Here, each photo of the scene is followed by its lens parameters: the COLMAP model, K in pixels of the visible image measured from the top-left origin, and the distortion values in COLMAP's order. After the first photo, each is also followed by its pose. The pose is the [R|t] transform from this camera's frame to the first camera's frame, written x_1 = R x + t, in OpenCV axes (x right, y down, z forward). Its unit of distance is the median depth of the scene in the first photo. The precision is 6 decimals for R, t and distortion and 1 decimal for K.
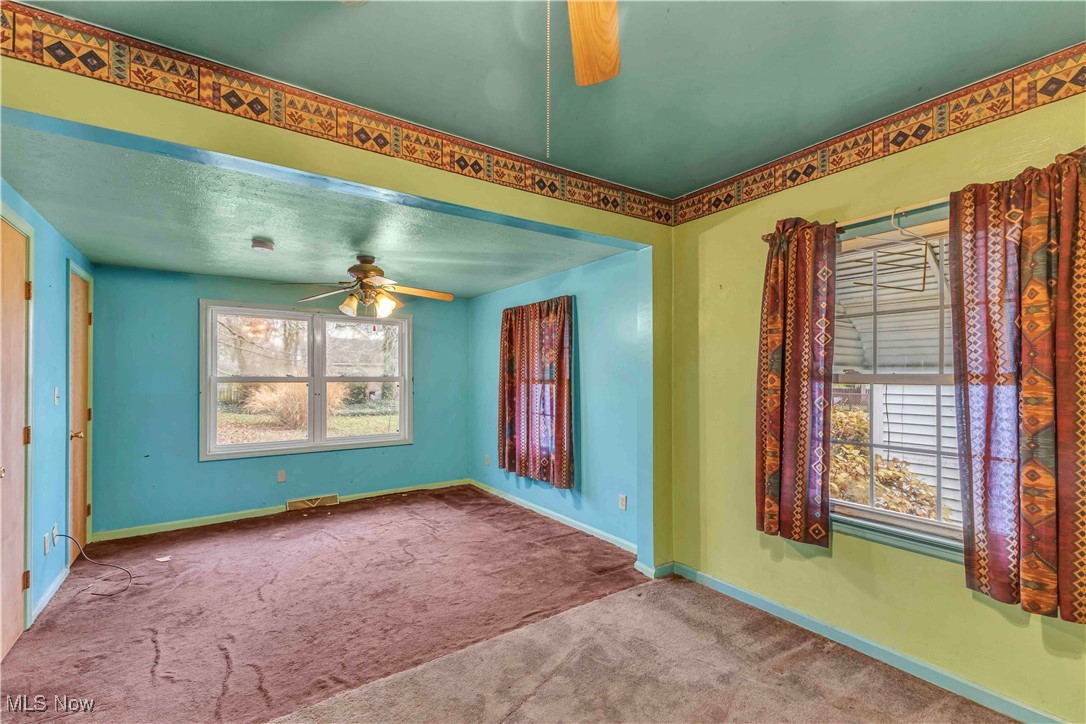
lens RADIAL K [[469.7, 0, 536.6], [0, 469.7, 373.0], [0, 0, 1]] dist [0.003508, 0.000142]
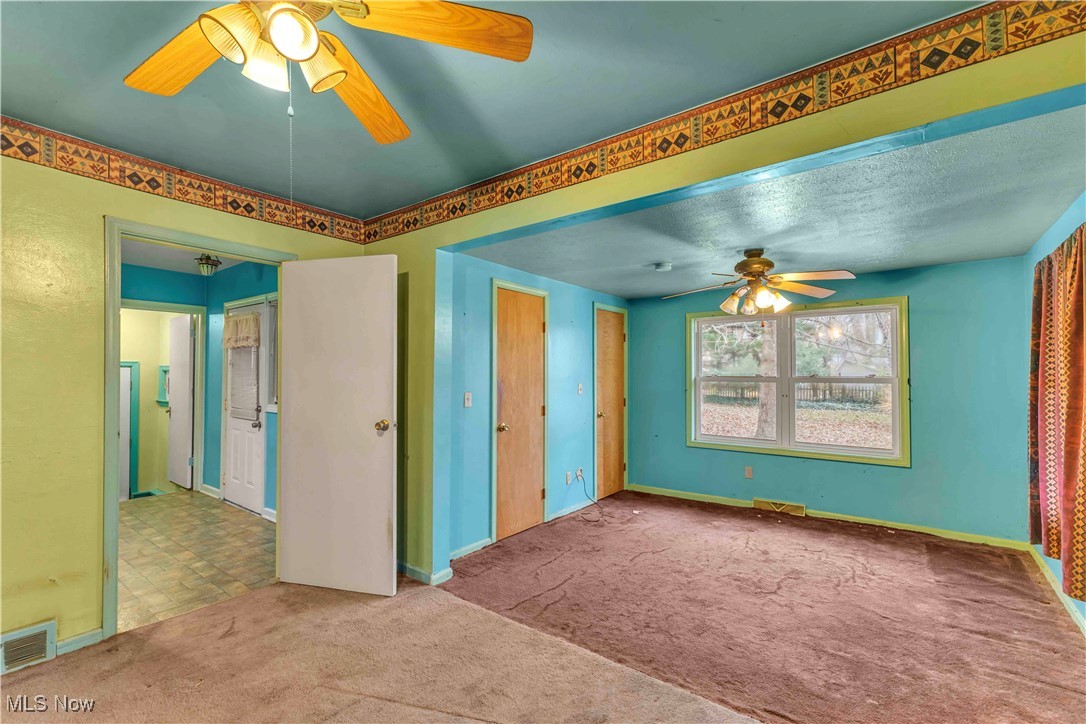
lens RADIAL K [[469.7, 0, 541.2], [0, 469.7, 367.9], [0, 0, 1]] dist [0.003508, 0.000142]
pose [[0.321265, -0.011405, -0.946921, 0.436518], [0.002983, 0.999935, -0.011032, -0.004101], [0.946985, 0.000720, 0.321278, 0.337151]]
